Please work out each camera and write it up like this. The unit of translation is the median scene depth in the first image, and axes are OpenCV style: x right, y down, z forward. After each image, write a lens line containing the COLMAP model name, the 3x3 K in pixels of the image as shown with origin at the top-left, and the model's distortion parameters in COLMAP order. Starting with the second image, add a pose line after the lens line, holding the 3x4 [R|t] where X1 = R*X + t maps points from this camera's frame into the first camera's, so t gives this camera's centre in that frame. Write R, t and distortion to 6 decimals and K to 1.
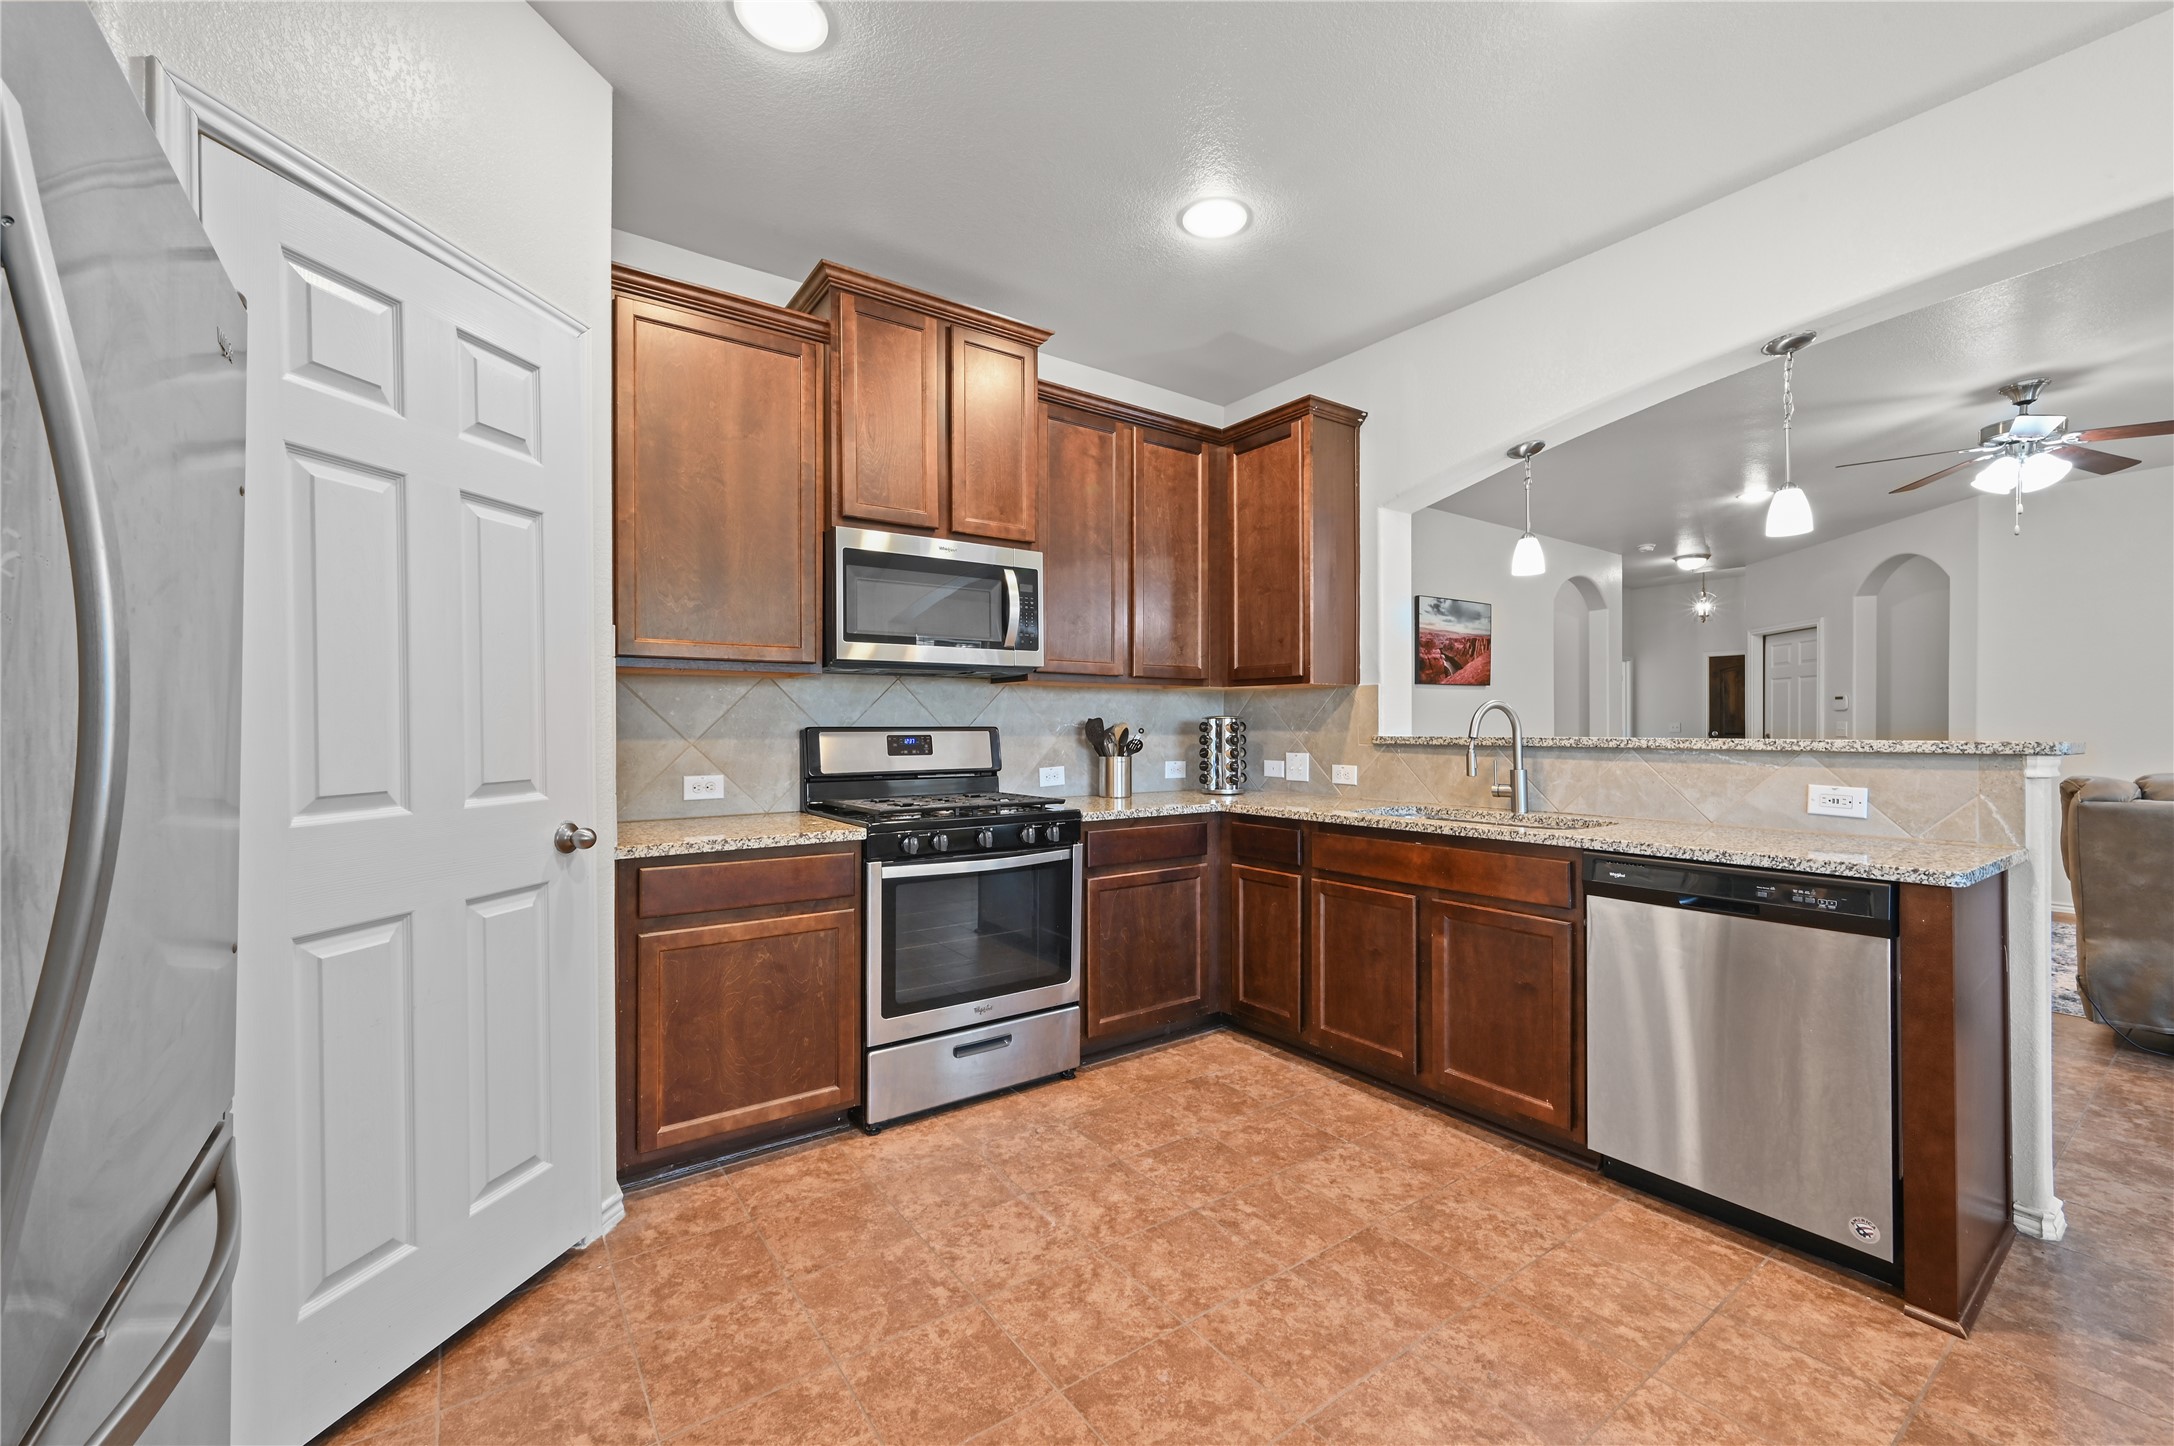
lens RADIAL K [[870.4, 0, 1089.7], [0, 870.4, 723.4], [0, 0, 1]] dist [-0.000285, 0.001235]
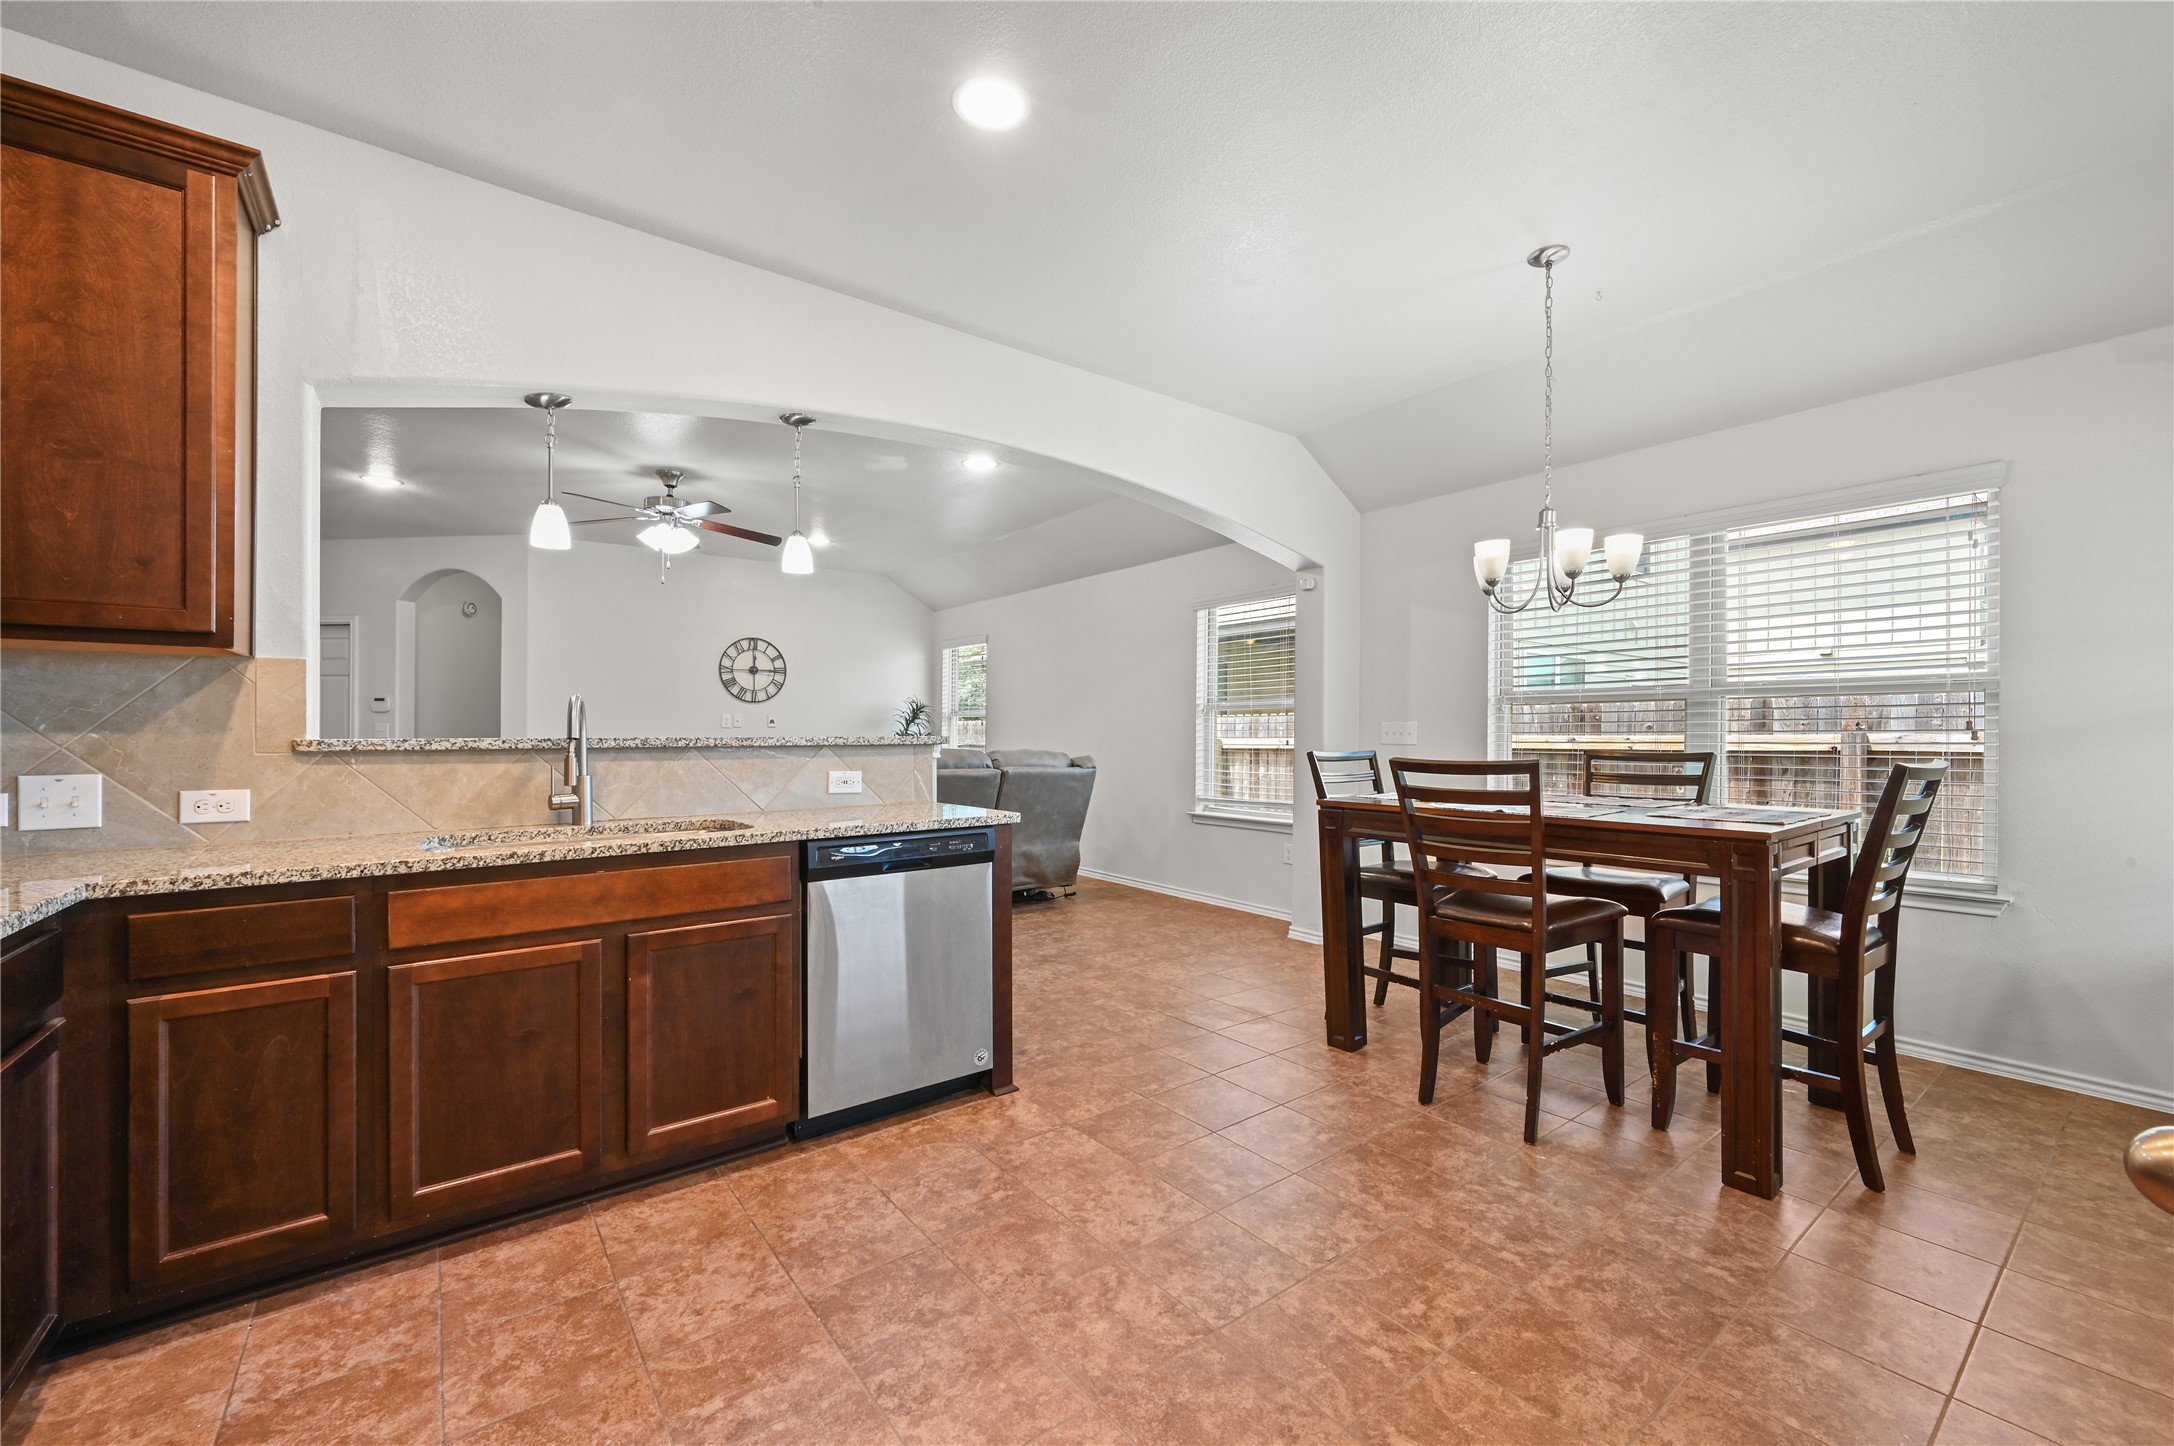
lens RADIAL K [[869.7, 0, 1097.2], [0, 869.7, 727.0], [0, 0, 1]] dist [-0.000365, 0.000508]
pose [[-0.033637, 0.003263, 0.999429, -0.445411], [-0.003841, 0.999987, -0.003394, 0.006780], [-0.999427, -0.003953, -0.033624, 0.593501]]
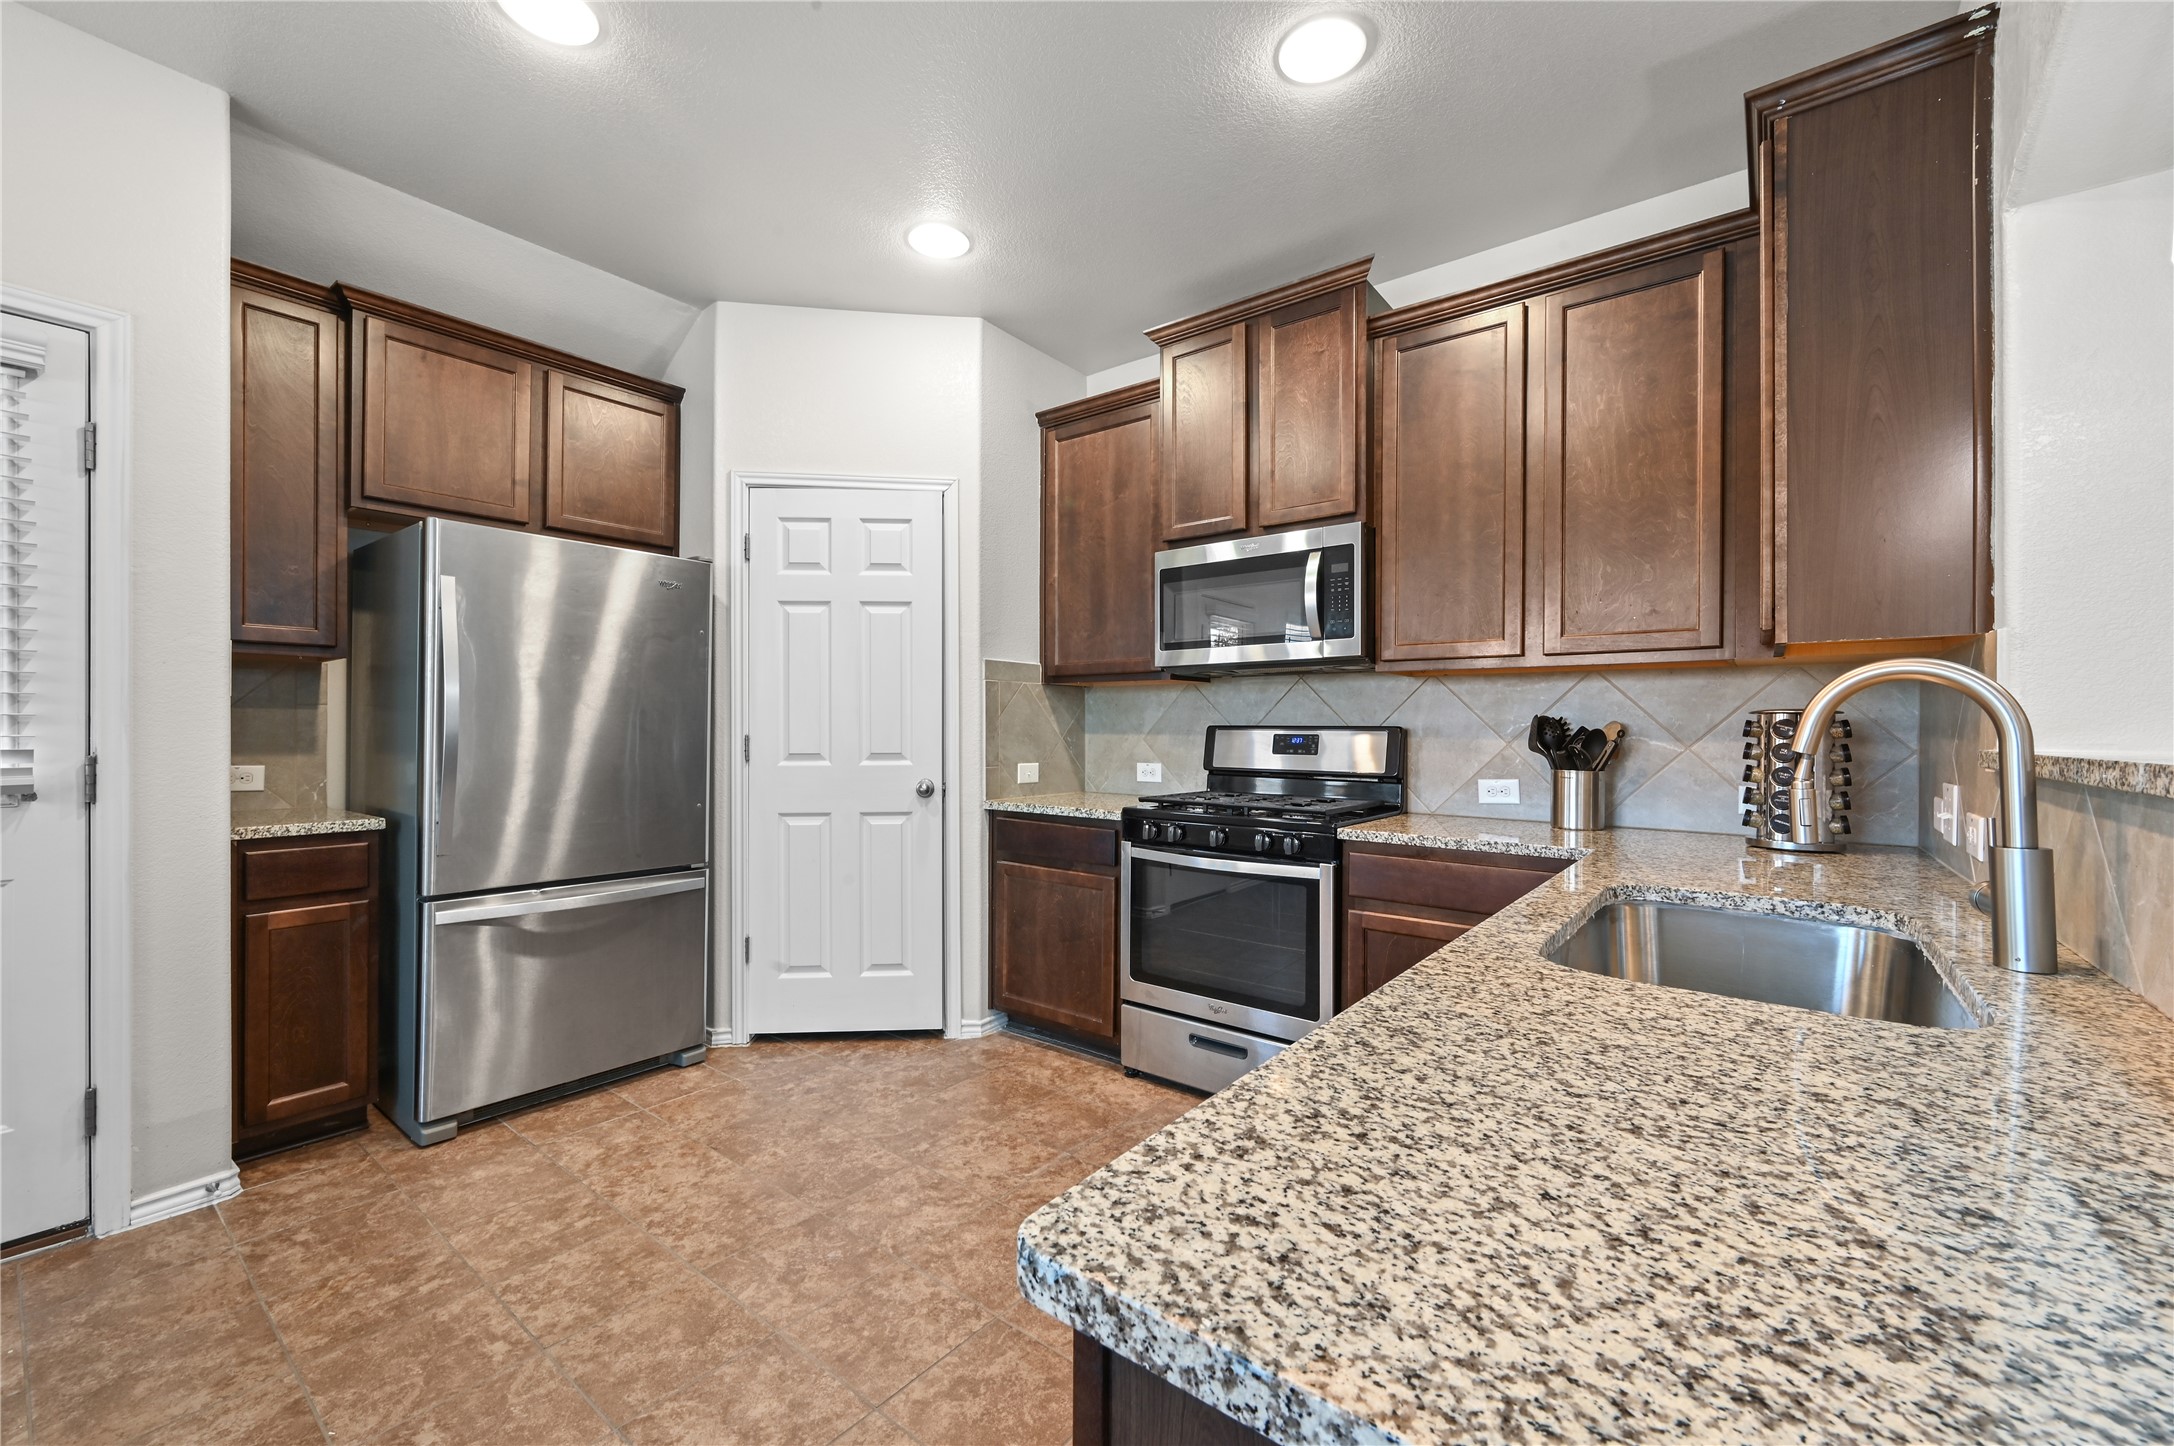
lens RADIAL K [[869.7, 0, 1097.2], [0, 869.7, 727.0], [0, 0, 1]] dist [-0.000365, 0.000508]
pose [[0.285846, 0.003455, -0.958269, 0.833534], [-0.002515, 0.999993, 0.002855, 0.003535], [0.958272, 0.001594, 0.285852, 0.616707]]
